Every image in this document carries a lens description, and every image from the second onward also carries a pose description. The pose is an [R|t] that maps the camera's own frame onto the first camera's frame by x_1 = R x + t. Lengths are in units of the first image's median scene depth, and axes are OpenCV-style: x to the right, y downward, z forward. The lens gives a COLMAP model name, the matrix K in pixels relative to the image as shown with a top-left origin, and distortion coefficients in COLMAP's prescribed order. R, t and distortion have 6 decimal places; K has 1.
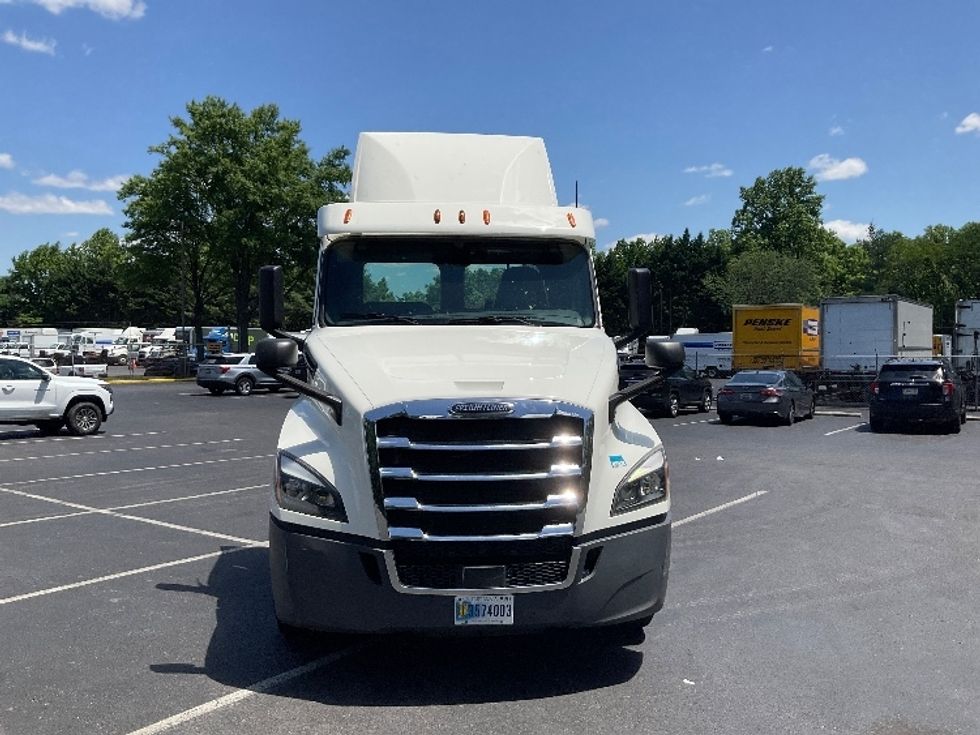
lens RADIAL K [[813.2, 0, 490.0], [0, 813.2, 367.5], [0, 0, 1]] dist [0.101870, -0.266456]
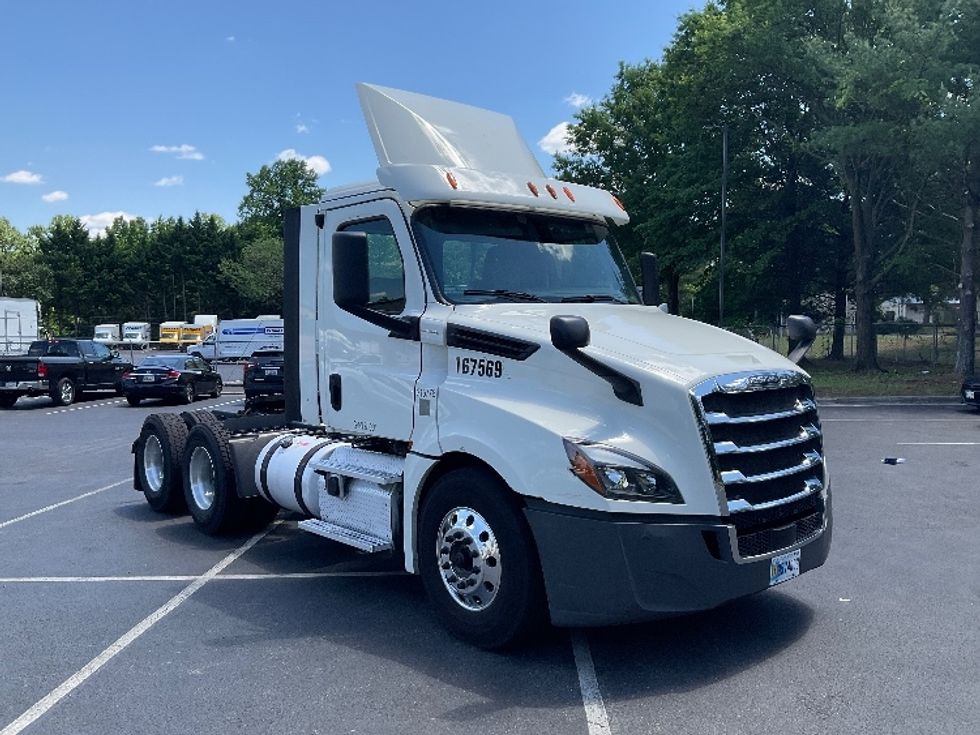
lens RADIAL K [[808.4, 0, 486.5], [0, 808.4, 364.2], [0, 0, 1]] dist [0.129595, -0.254291]
pose [[0.838667, -0.027793, 0.543935, -0.880913], [0.020922, 0.999604, 0.018817, 0.001836], [-0.544242, -0.004401, 0.838917, 0.310636]]
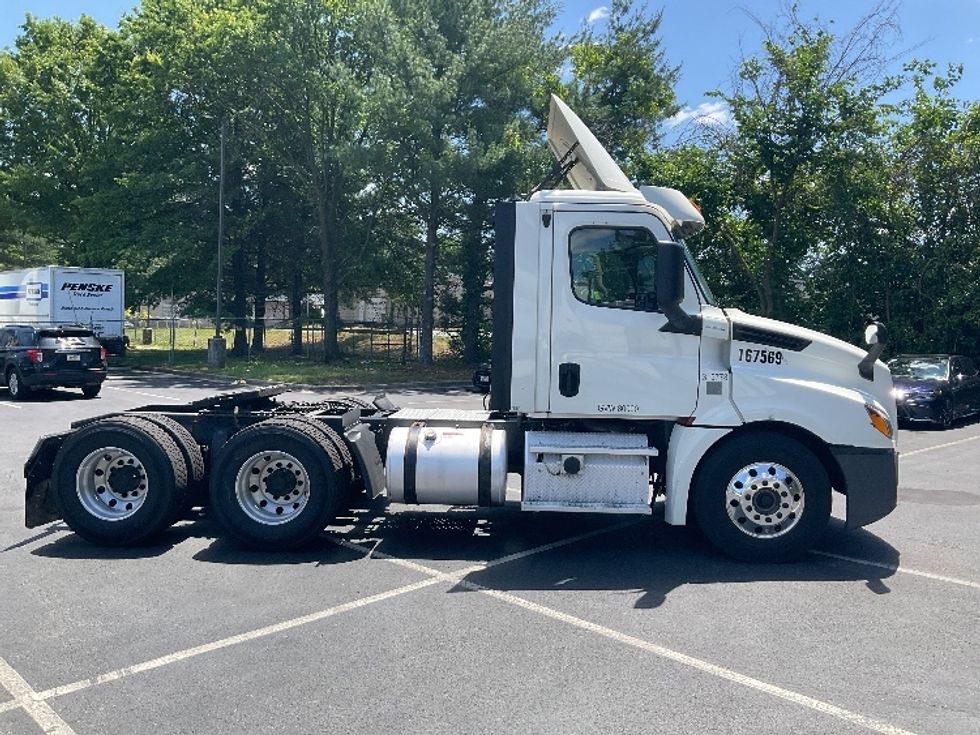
lens RADIAL K [[808.4, 0, 486.5], [0, 808.4, 364.2], [0, 0, 1]] dist [0.129595, -0.254291]
pose [[0.190496, -0.038732, 0.980924, -1.968687], [0.001010, 0.999229, 0.039259, -0.020264], [-0.981687, -0.006487, 0.190388, 1.605633]]
